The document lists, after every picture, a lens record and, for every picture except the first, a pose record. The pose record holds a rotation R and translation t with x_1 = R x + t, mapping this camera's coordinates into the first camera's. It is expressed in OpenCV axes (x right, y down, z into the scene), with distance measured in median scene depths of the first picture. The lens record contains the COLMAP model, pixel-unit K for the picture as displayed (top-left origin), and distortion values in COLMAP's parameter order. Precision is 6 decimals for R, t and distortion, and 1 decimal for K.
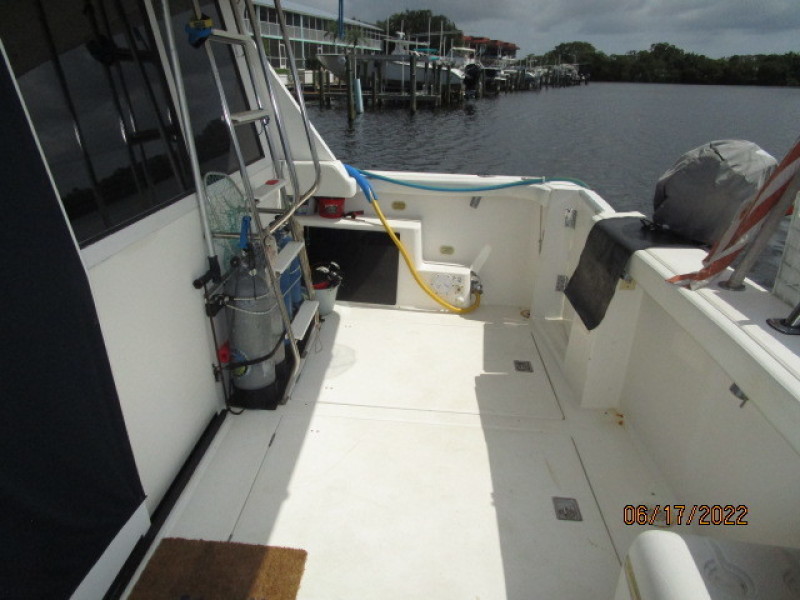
lens RADIAL K [[569.9, 0, 402.6], [0, 569.9, 299.6], [0, 0, 1]] dist [-0.030377, 0.012650]
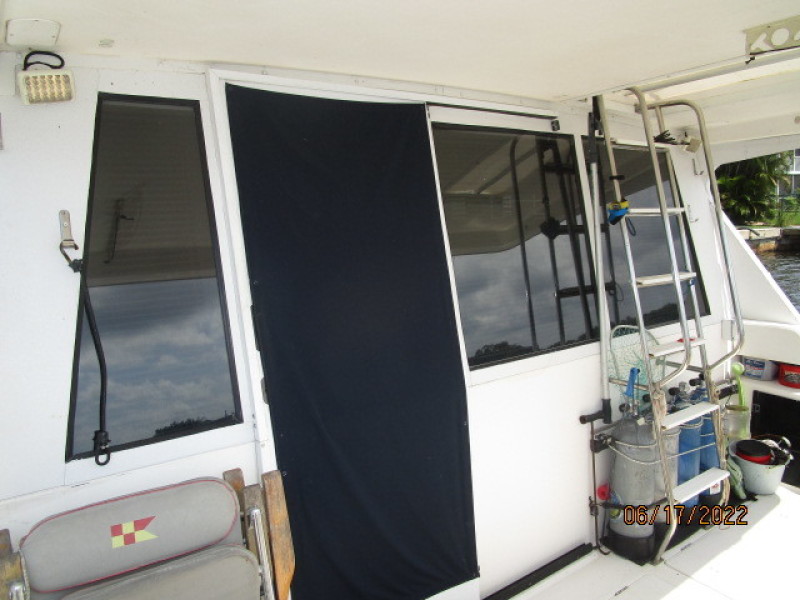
lens RADIAL K [[569.9, 0, 396.2], [0, 569.9, 297.6], [0, 0, 1]] dist [-0.030377, 0.012650]
pose [[0.596763, 0.043472, -0.801239, 0.297057], [-0.243360, 0.961306, -0.129098, -0.022948], [0.764624, 0.272030, 0.584252, -0.017623]]
